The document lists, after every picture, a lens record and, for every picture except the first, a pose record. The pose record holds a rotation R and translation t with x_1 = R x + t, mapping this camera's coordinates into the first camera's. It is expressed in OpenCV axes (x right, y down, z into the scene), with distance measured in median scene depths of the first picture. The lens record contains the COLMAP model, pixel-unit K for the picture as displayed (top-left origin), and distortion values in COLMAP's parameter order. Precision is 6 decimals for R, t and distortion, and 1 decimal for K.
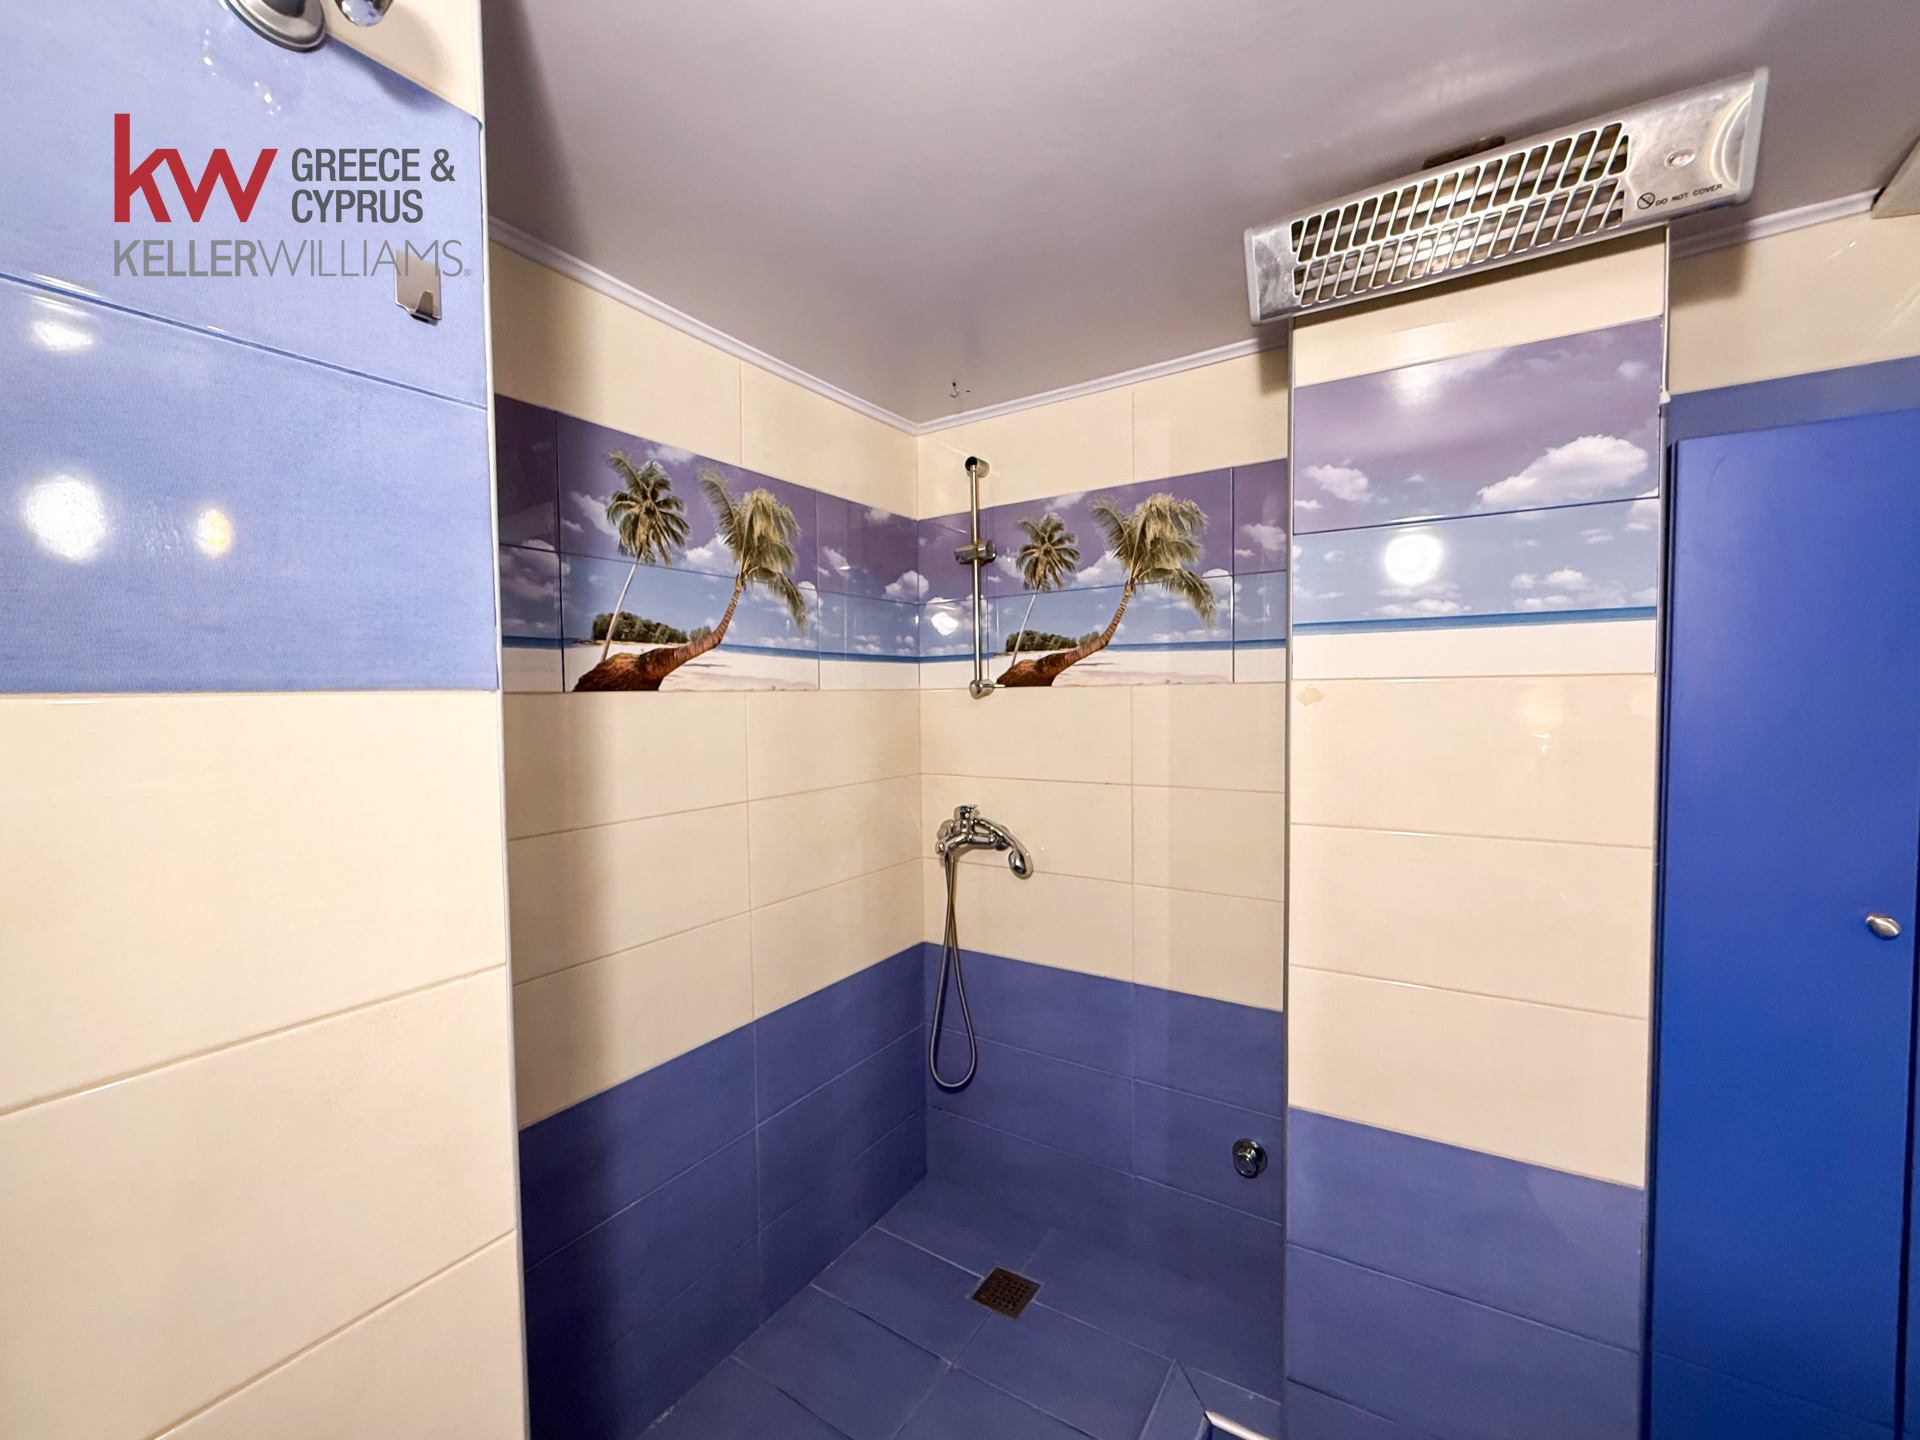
lens RADIAL K [[785.1, 0, 957.8], [0, 785.1, 719.6], [0, 0, 1]] dist [0.001270, 0.000142]
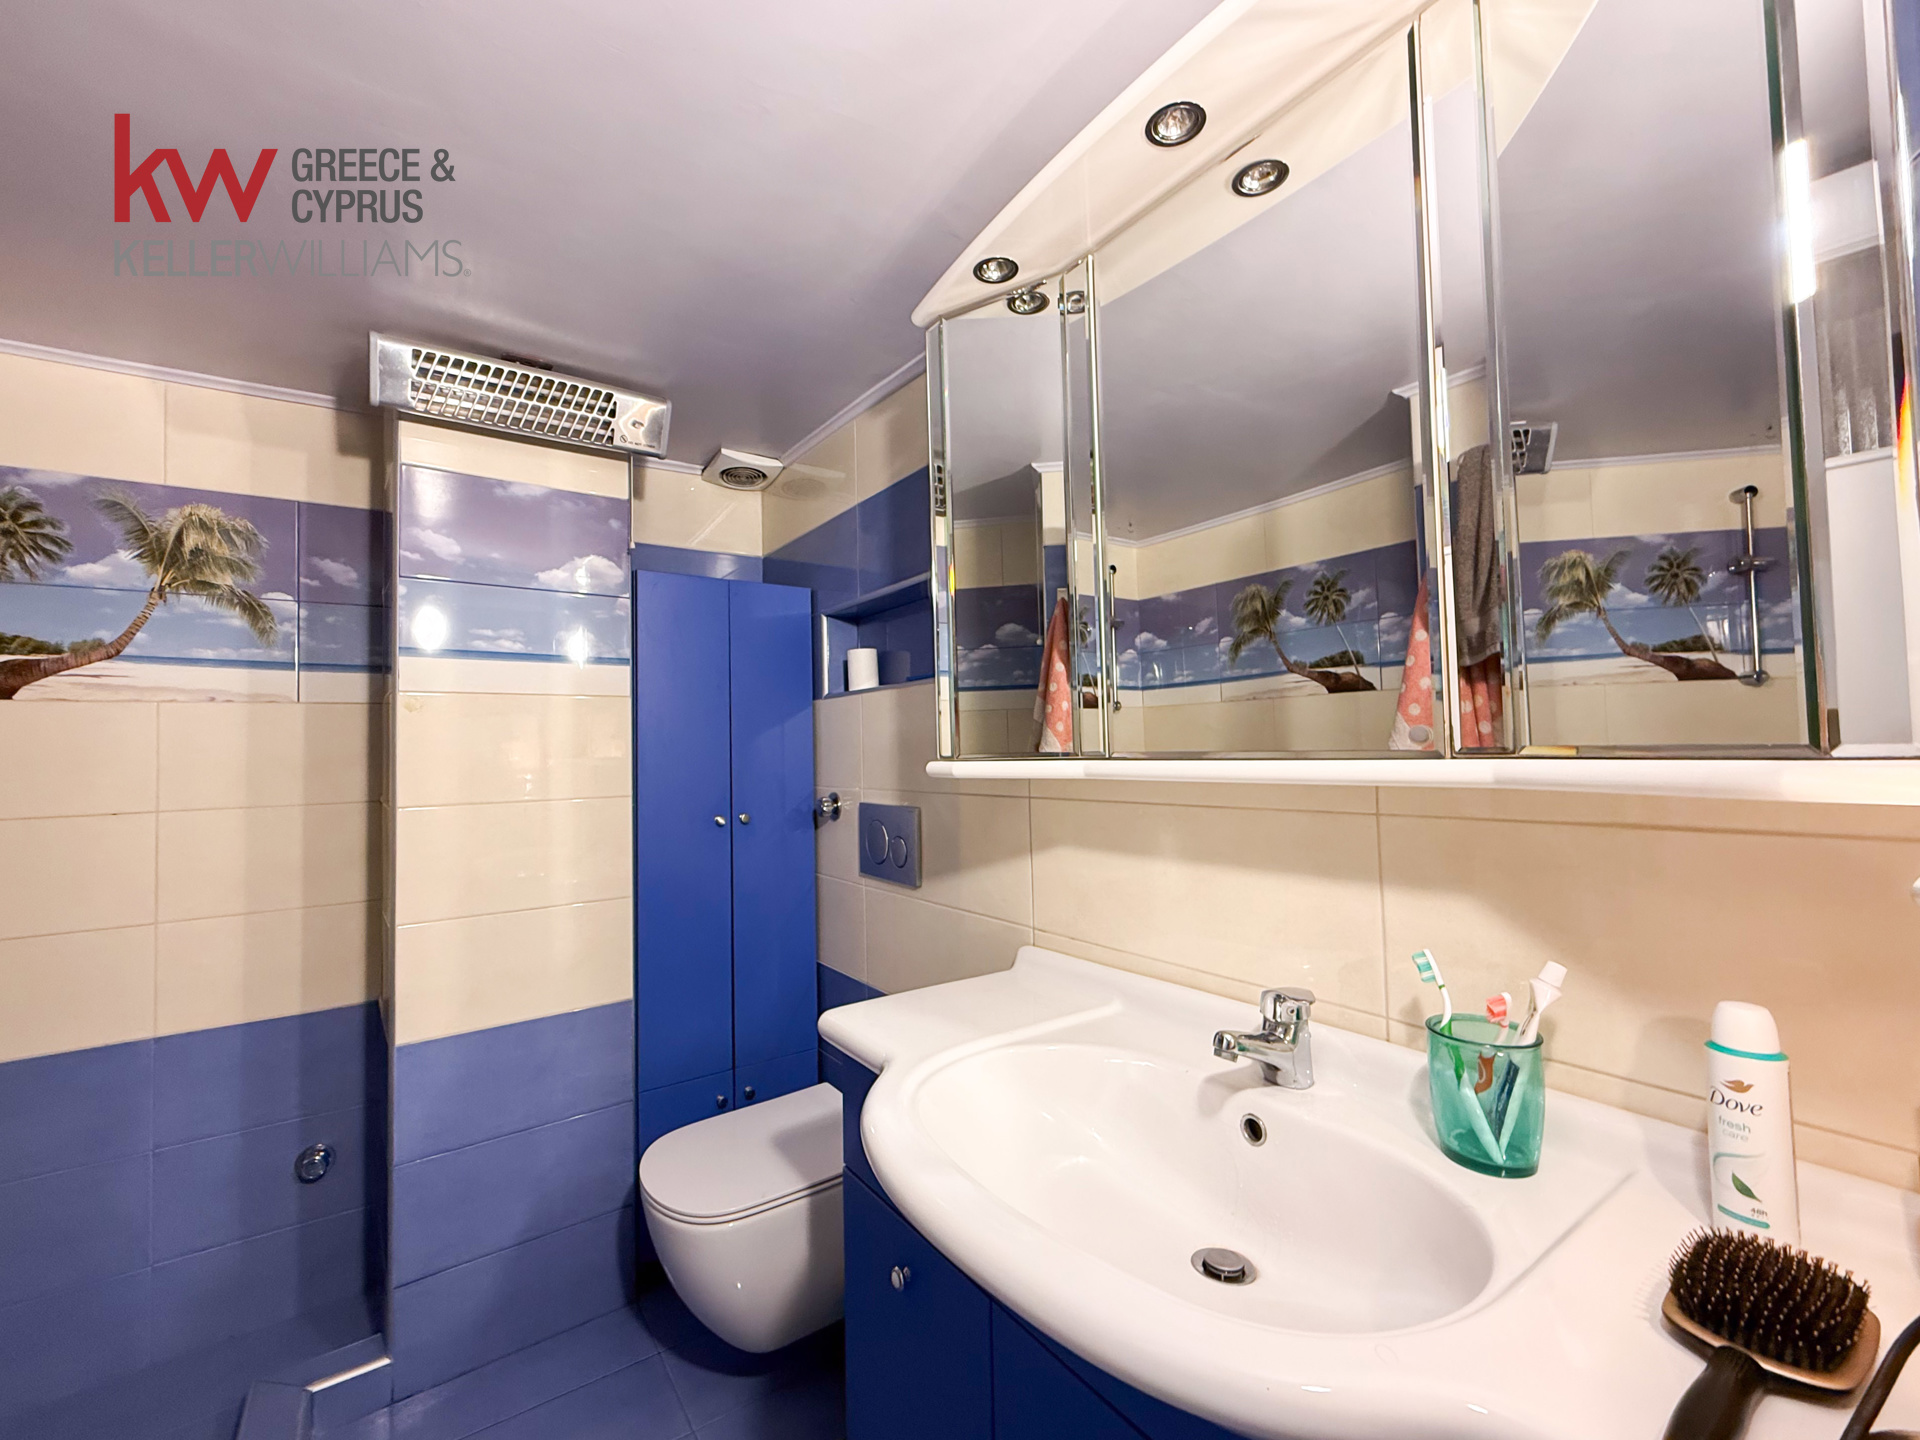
lens RADIAL K [[785.1, 0, 957.8], [0, 785.1, 719.6], [0, 0, 1]] dist [0.001270, 0.000142]
pose [[0.357524, 0.033414, 0.933306, -0.312302], [0.056700, 0.996740, -0.057405, 0.086323], [-0.932181, 0.073442, 0.354464, -0.194556]]
